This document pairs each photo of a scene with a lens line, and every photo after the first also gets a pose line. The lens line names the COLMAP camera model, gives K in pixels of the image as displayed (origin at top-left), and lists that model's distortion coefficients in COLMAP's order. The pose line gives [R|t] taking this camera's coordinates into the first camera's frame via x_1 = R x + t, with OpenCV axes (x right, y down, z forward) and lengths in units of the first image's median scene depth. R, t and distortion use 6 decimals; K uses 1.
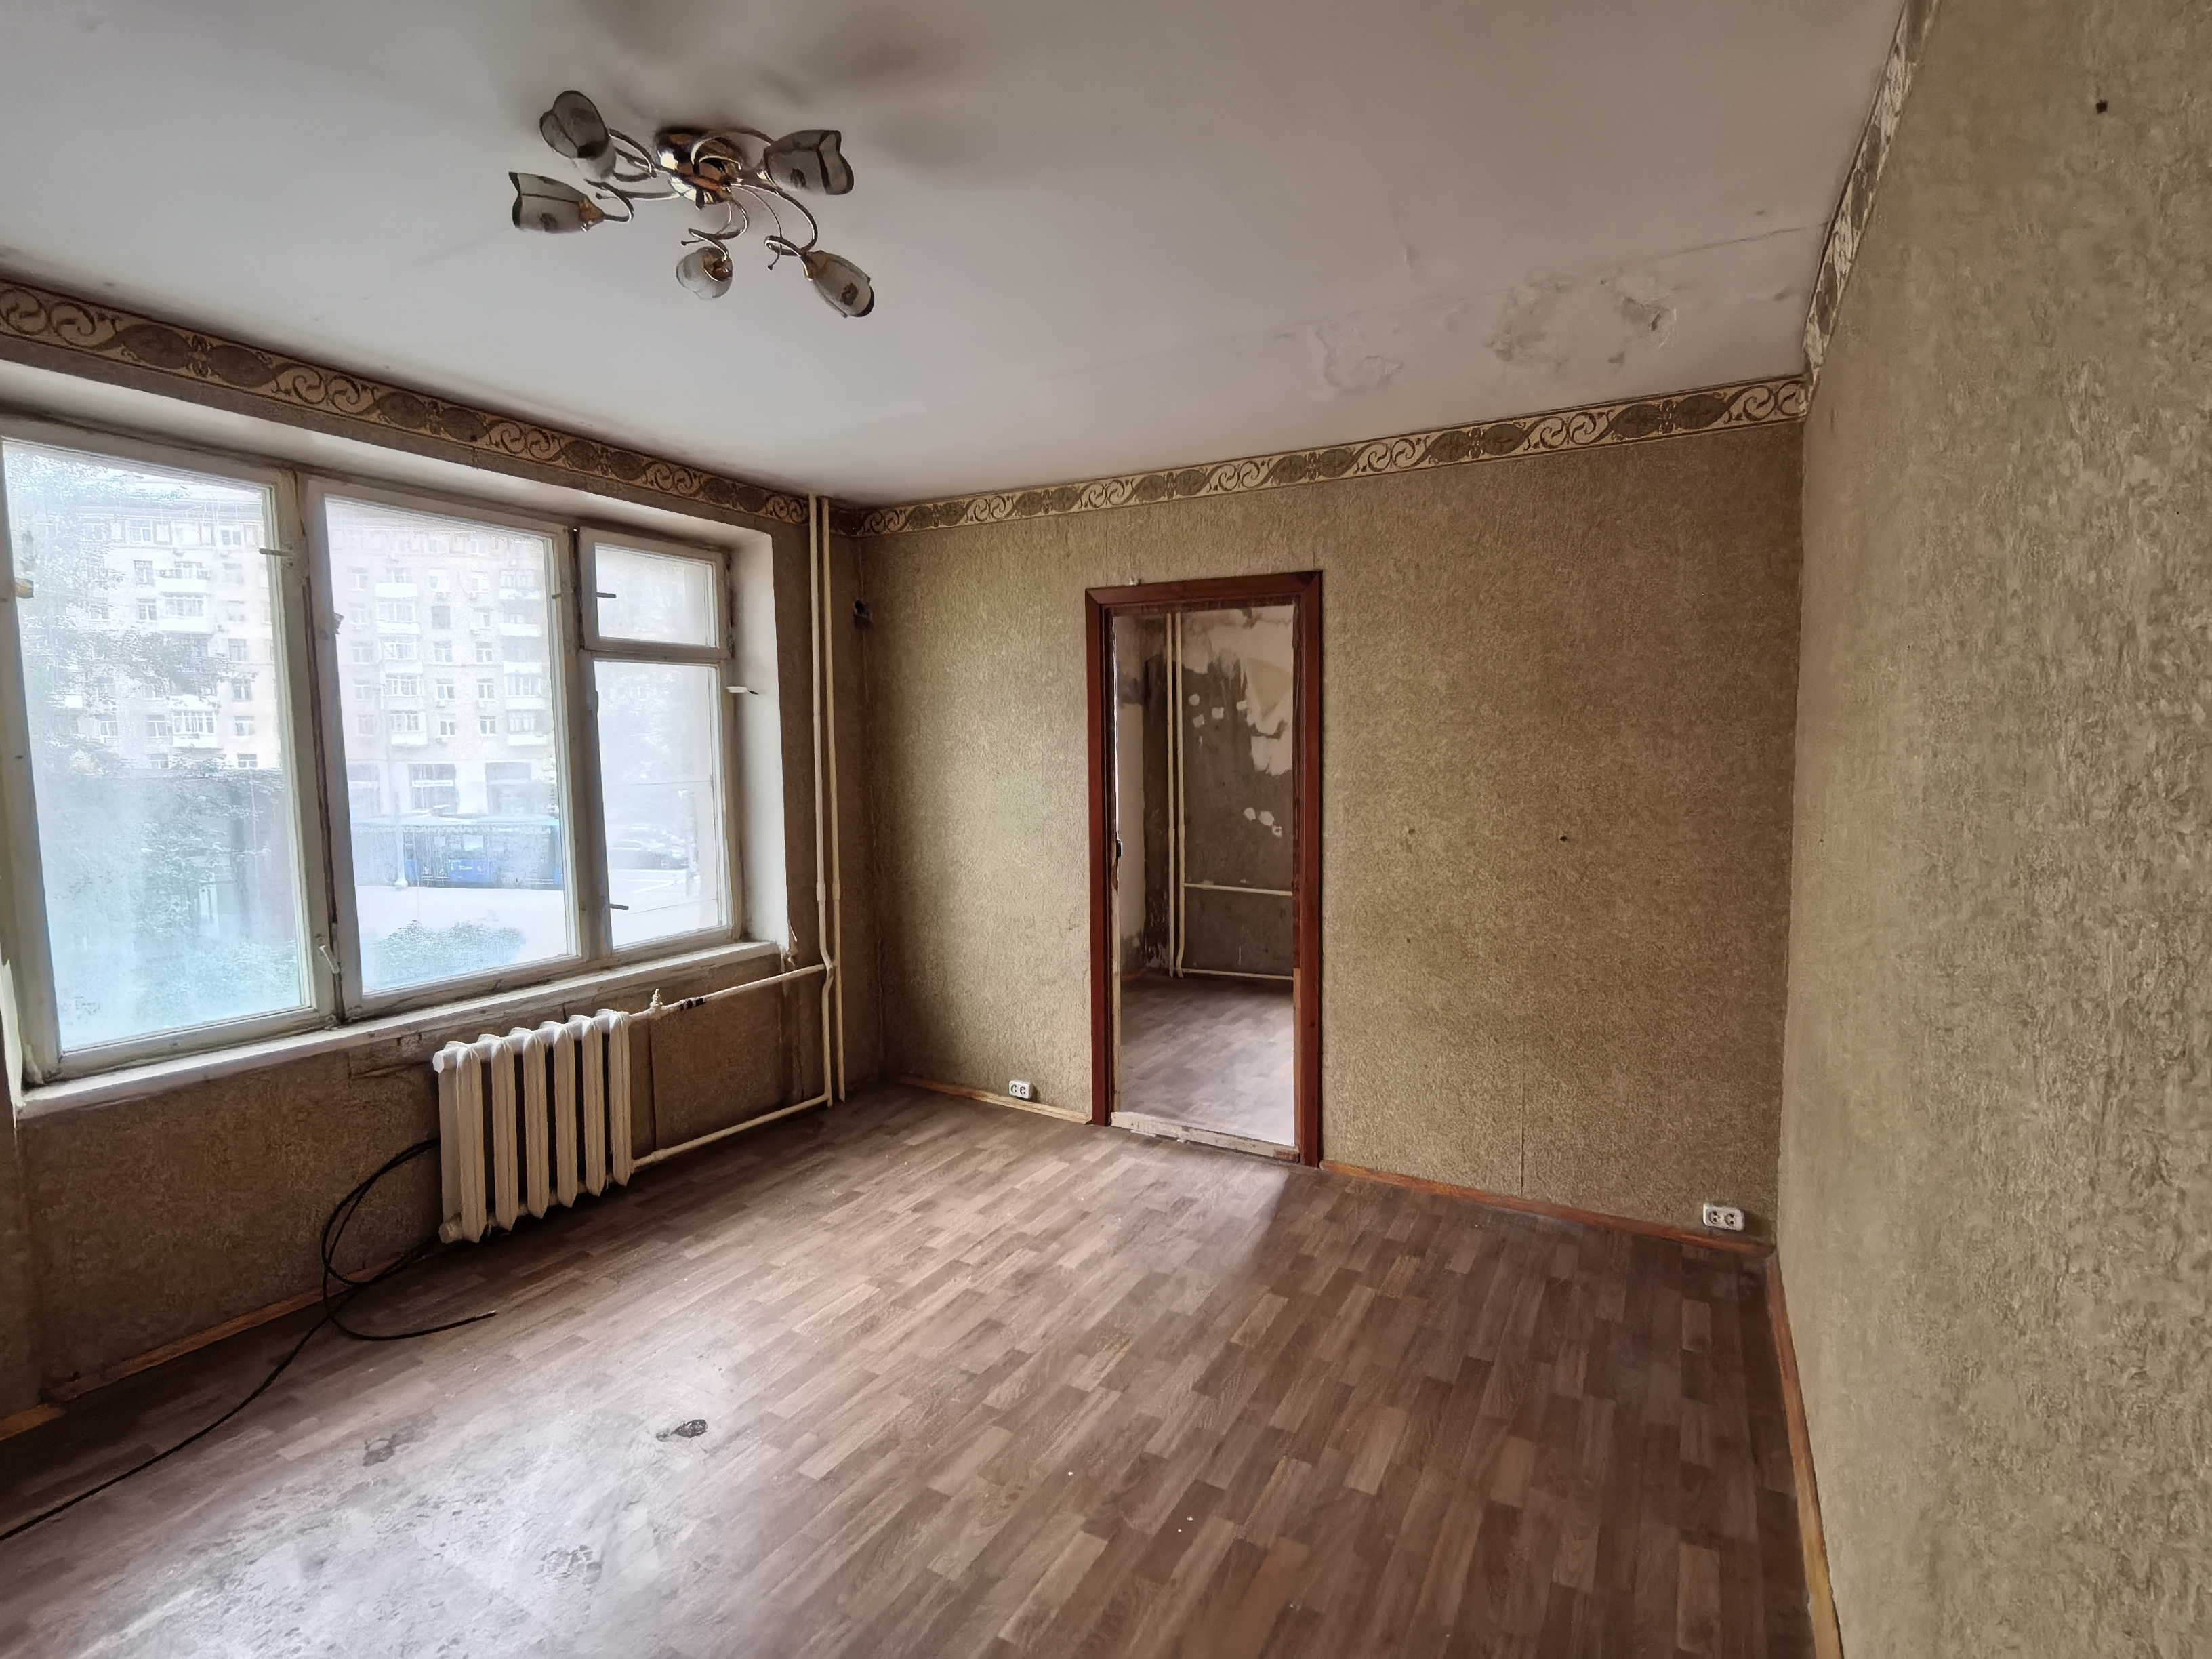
lens RADIAL K [[1027.1, 0, 1116.2], [0, 1027.1, 835.4], [0, 0, 1]] dist [-0.010745, 0.001414]
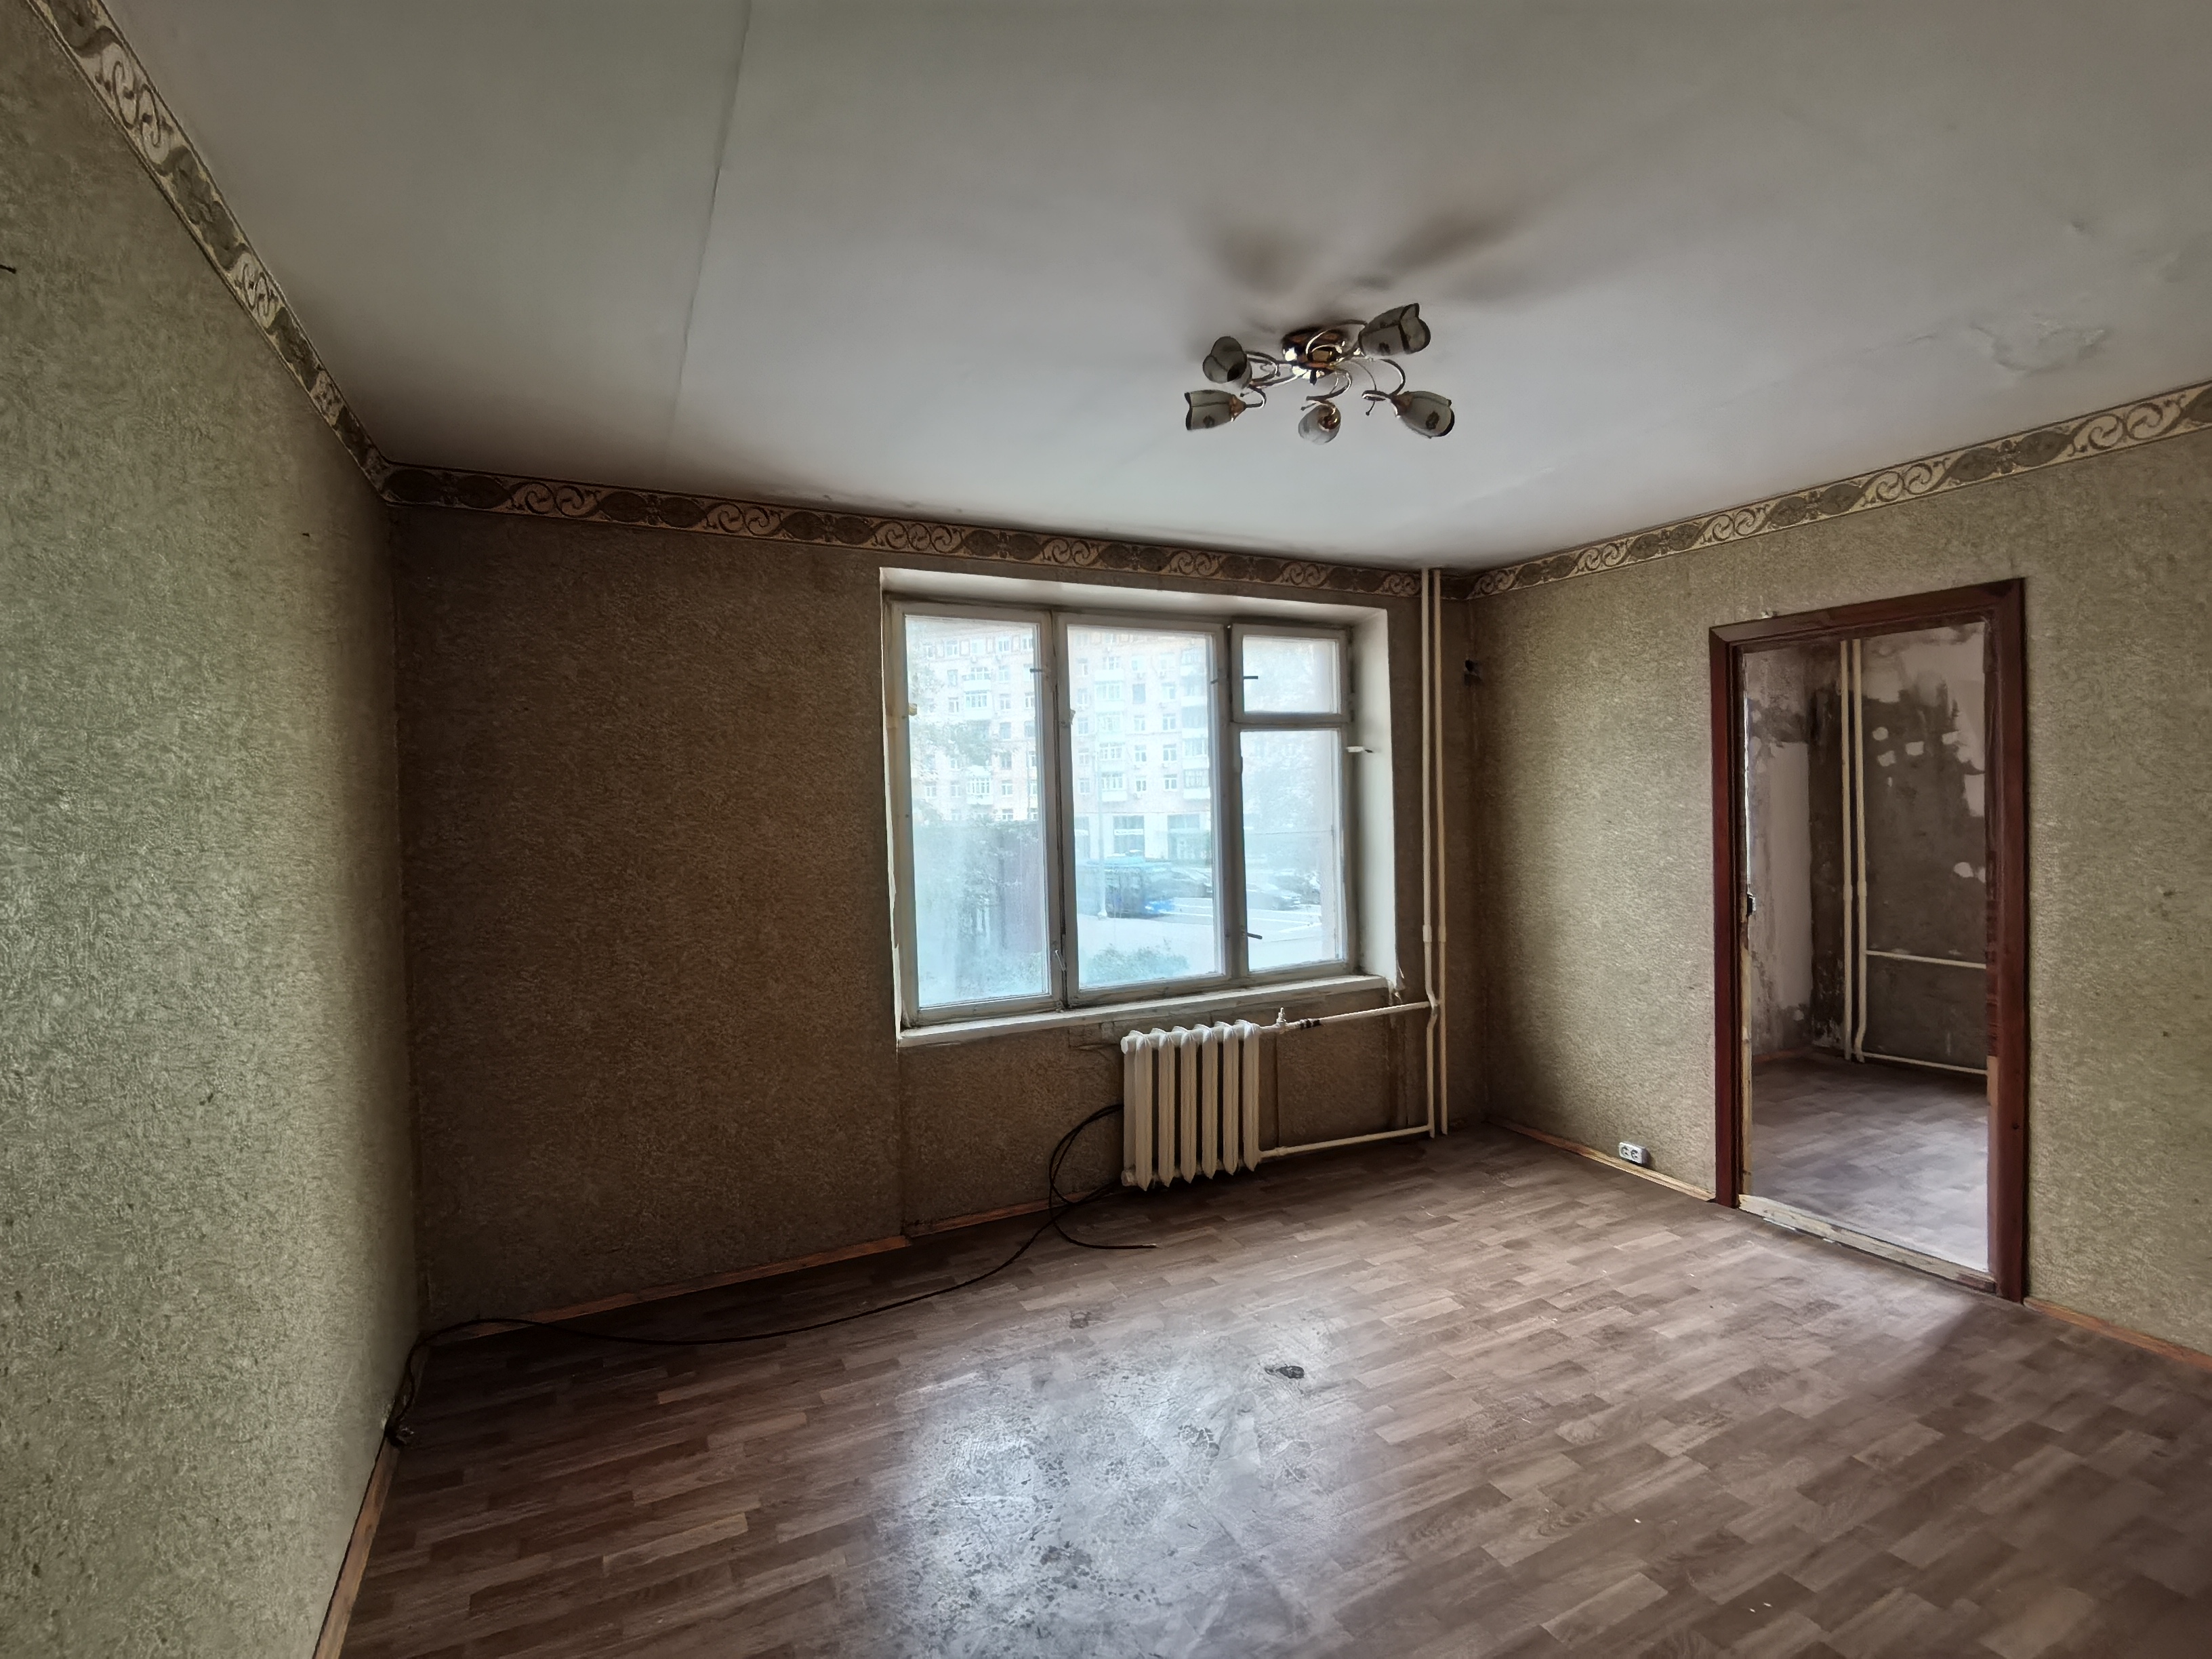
lens RADIAL K [[1027.1, 0, 1117.3], [0, 1027.1, 835.8], [0, 0, 1]] dist [-0.010745, 0.001414]
pose [[0.826474, 0.002120, -0.562971, 0.058845], [-0.028624, 0.998858, -0.038262, 0.003922], [0.562247, 0.047737, 0.825591, -0.088883]]
